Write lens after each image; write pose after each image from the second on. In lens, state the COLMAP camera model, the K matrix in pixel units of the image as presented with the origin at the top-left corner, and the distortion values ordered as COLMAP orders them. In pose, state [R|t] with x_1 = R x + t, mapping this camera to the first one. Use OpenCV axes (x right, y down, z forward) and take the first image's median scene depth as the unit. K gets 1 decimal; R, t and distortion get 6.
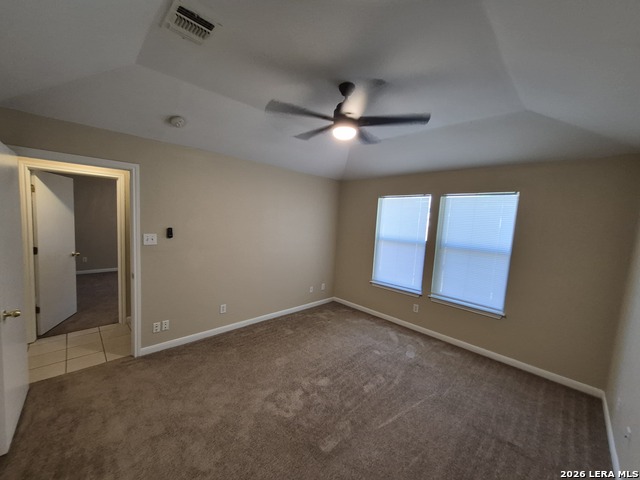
lens RADIAL K [[252.9, 0, 322.5], [0, 252.9, 247.4], [0, 0, 1]] dist [0.006617, -0.000492]
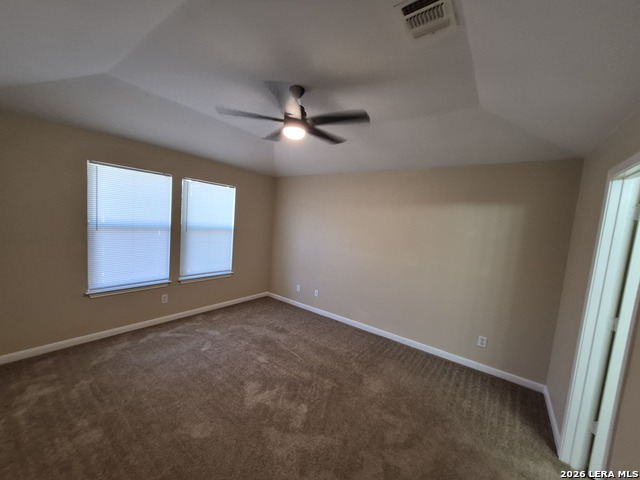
lens RADIAL K [[252.9, 0, 317.9], [0, 252.9, 242.8], [0, 0, 1]] dist [0.006617, -0.000492]
pose [[-0.171254, -0.151688, 0.973480, -0.607855], [0.014468, 0.987583, 0.156431, -0.098303], [-0.985121, 0.040874, -0.166933, 0.618372]]
